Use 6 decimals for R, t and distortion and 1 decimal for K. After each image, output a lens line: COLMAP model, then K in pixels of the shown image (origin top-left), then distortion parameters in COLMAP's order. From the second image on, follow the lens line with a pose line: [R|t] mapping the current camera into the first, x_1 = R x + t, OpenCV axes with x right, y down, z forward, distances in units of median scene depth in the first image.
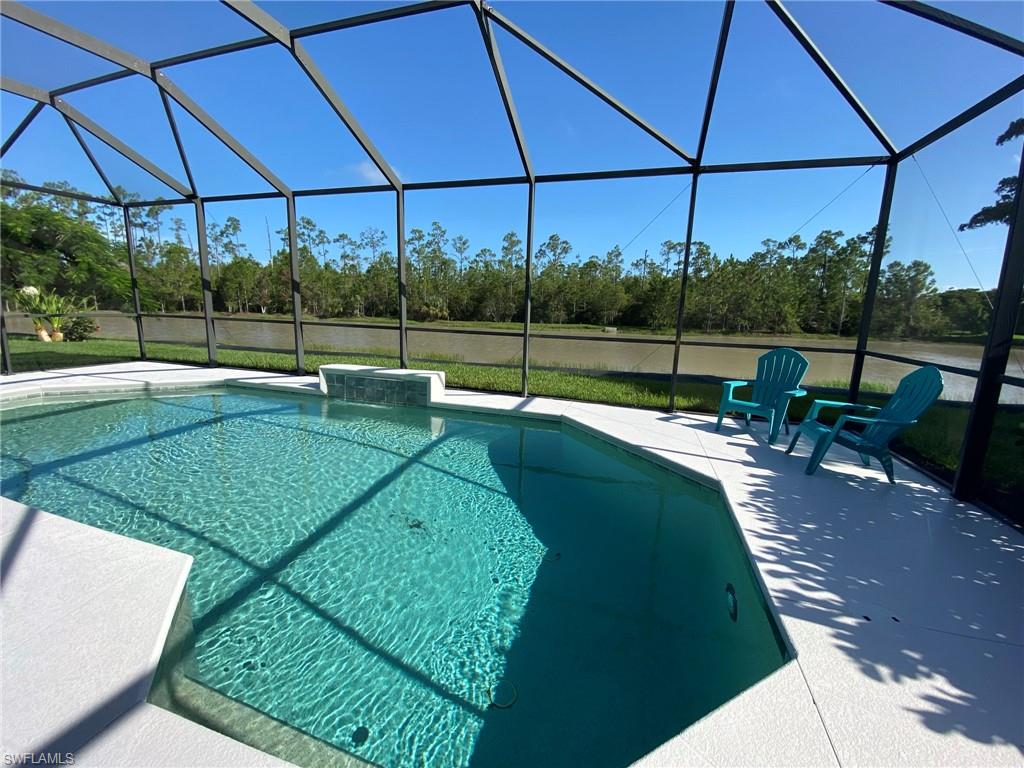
lens RADIAL K [[421.1, 0, 512.0], [0, 421.1, 384.0], [0, 0, 1]] dist [0.019674, -0.018291]
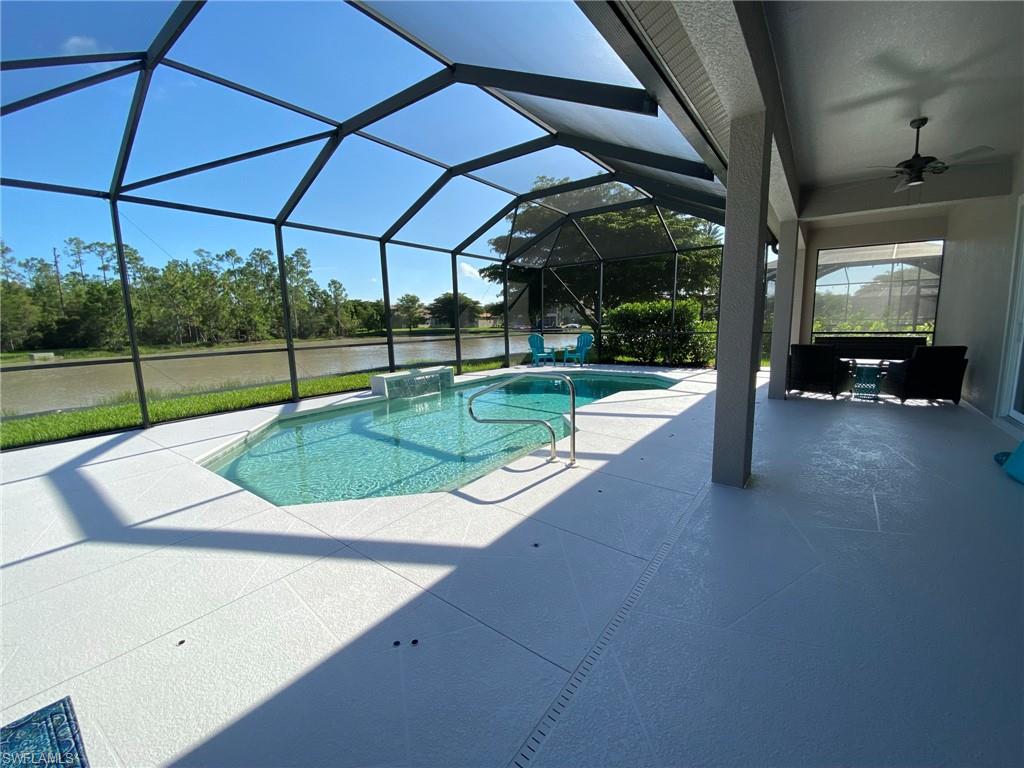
lens RADIAL K [[421.1, 0, 512.0], [0, 421.1, 384.0], [0, 0, 1]] dist [0.019674, -0.018291]
pose [[0.329185, -0.178792, 0.927184, -0.172718], [0.197017, 0.973305, 0.117737, -0.010594], [-0.923484, 0.143914, 0.355622, 0.026086]]
